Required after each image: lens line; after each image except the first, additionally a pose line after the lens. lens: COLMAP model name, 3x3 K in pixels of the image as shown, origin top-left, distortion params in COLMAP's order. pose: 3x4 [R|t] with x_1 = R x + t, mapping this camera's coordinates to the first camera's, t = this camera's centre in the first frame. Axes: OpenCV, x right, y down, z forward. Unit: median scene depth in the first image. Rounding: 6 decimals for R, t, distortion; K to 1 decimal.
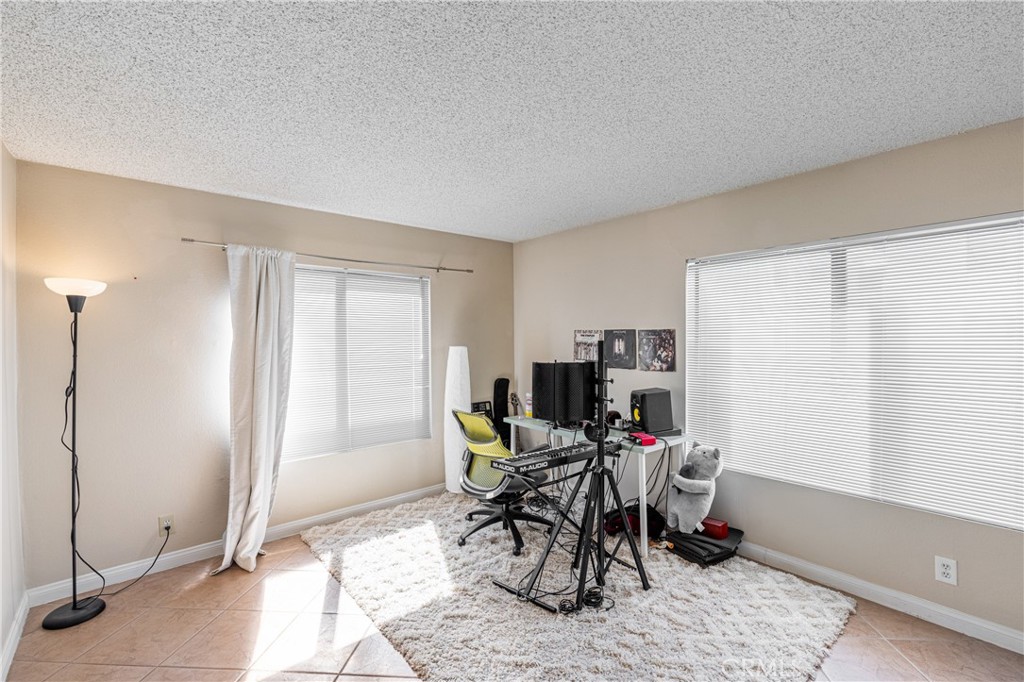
lens RADIAL K [[457.2, 0, 512.9], [0, 457.2, 339.6], [0, 0, 1]] dist [-0.003036, -0.000006]
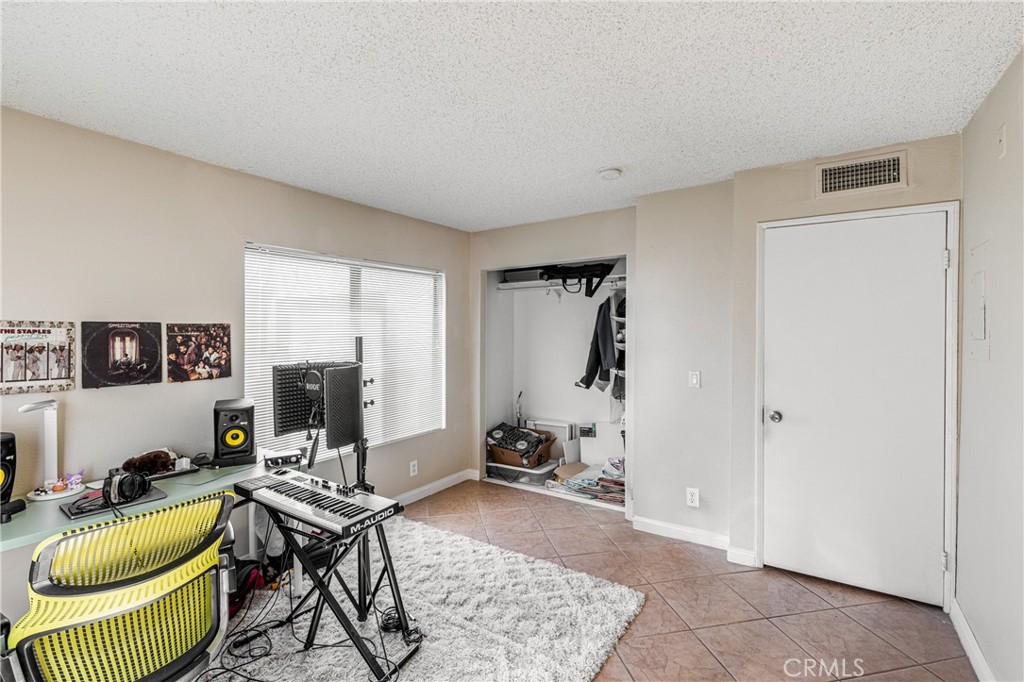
lens RADIAL K [[457.2, 0, 512.0], [0, 457.2, 338.1], [0, 0, 1]] dist [-0.003036, -0.000006]
pose [[-0.266181, 0.000863, 0.963923, -0.540412], [0.021327, 0.999760, 0.004994, 0.008591], [-0.963687, 0.021887, -0.266136, 0.723096]]
